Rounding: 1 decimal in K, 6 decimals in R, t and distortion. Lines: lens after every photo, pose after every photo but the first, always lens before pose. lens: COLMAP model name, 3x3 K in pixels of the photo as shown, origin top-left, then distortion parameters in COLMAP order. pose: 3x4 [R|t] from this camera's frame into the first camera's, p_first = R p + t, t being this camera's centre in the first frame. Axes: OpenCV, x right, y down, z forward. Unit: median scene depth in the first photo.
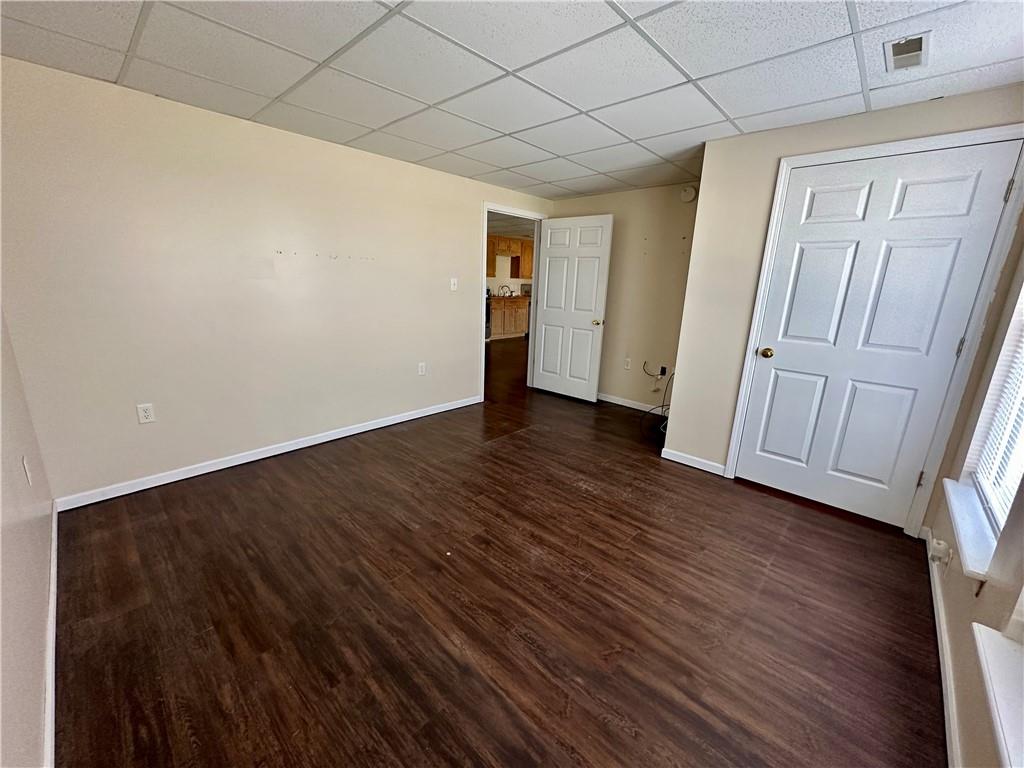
lens RADIAL K [[409.3, 0, 511.6], [0, 409.3, 385.2], [0, 0, 1]] dist [-0.002166, 0.000542]
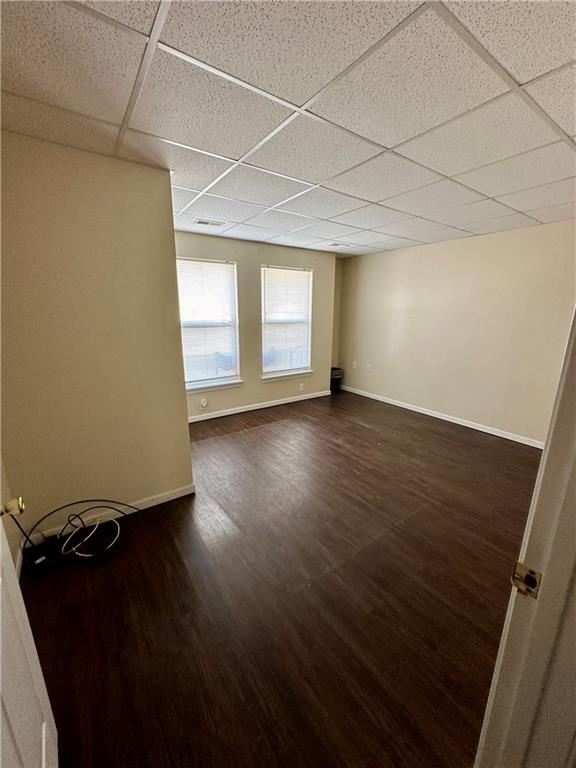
lens RADIAL K [[307.0, 0, 289.3], [0, 307.0, 383.0], [0, 0, 1]] dist [-0.002166, 0.000542]
pose [[-0.977672, -0.086146, 0.191670, 0.027544], [0.014834, 0.881542, 0.471873, -0.567566], [-0.209615, 0.464180, -0.860580, 2.045846]]
